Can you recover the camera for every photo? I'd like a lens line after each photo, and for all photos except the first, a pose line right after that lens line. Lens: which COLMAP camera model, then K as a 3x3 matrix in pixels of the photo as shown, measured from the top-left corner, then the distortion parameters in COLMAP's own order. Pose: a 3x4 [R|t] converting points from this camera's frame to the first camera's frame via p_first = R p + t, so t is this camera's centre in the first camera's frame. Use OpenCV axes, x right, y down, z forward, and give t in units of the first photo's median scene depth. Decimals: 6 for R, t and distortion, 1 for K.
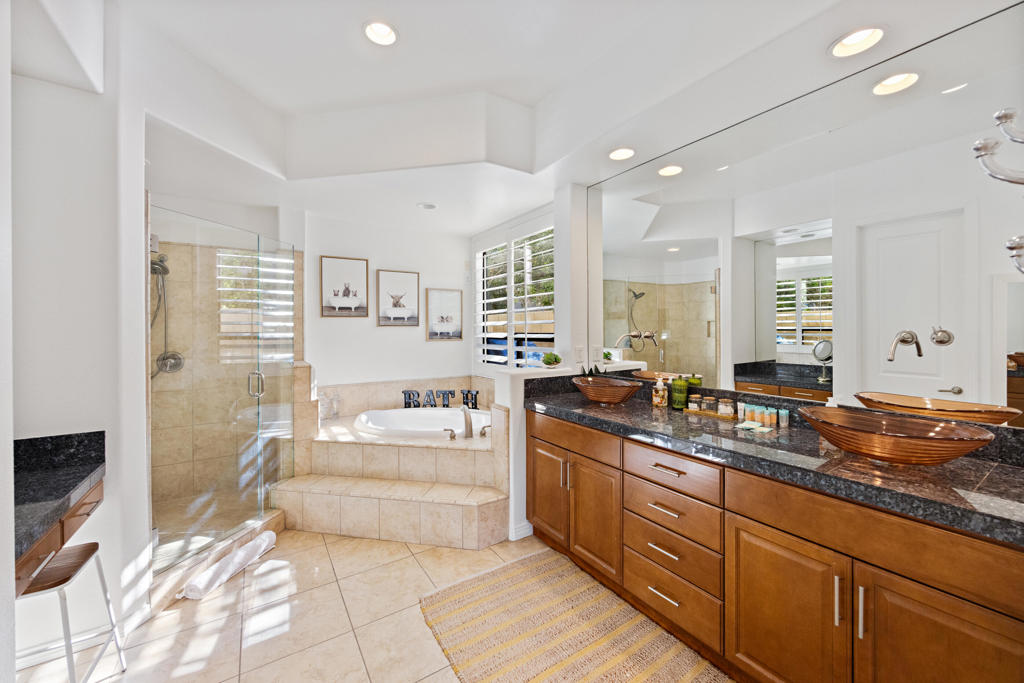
lens RADIAL K [[389.3, 0, 521.0], [0, 389.3, 332.5], [0, 0, 1]] dist [-0.000525, 0.000020]
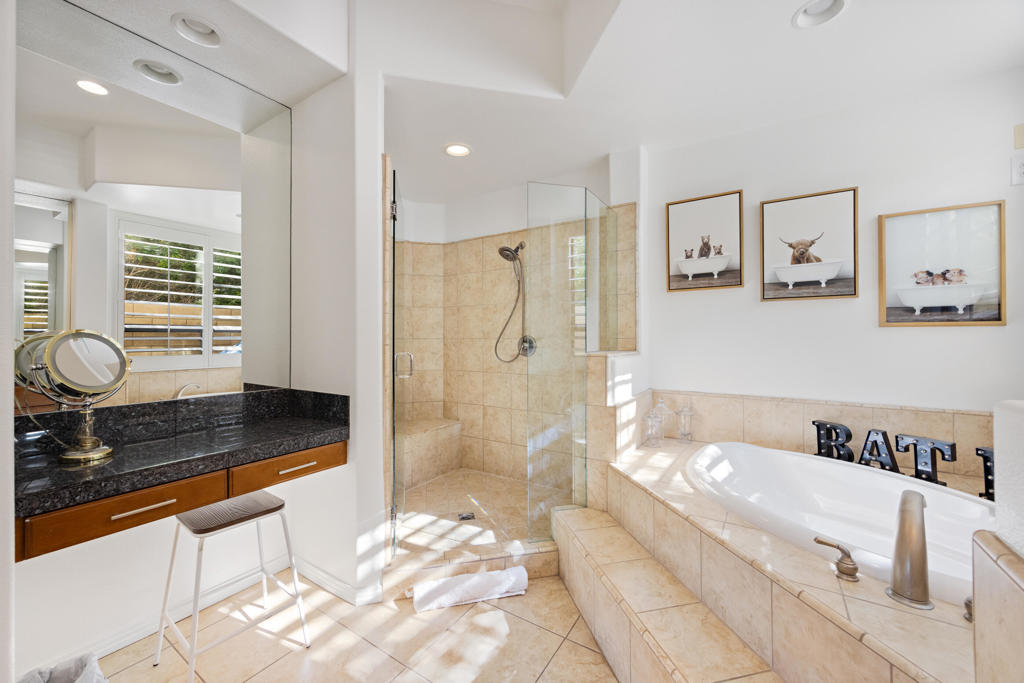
lens RADIAL K [[399.5, 0, 516.1], [0, 399.5, 333.4], [0, 0, 1]] dist [0.002349, 0.000153]
pose [[0.388015, -0.007507, -0.921622, 0.041961], [-0.005843, 0.999927, -0.010605, 0.045283], [0.921635, 0.009500, 0.387943, 0.471353]]
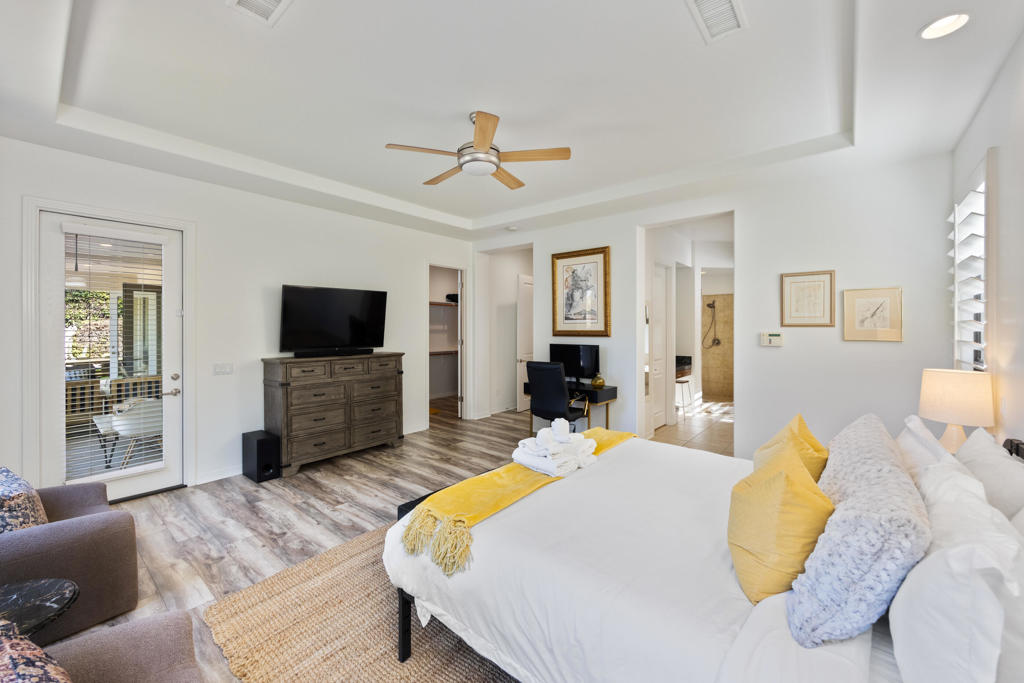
lens RADIAL K [[399.5, 0, 516.1], [0, 399.5, 333.4], [0, 0, 1]] dist [0.002349, 0.000153]
pose [[0.277864, 0.014722, -0.960508, 1.037338], [-0.002404, 0.999890, 0.014630, -0.011102], [0.960617, -0.001756, 0.277869, -0.815858]]
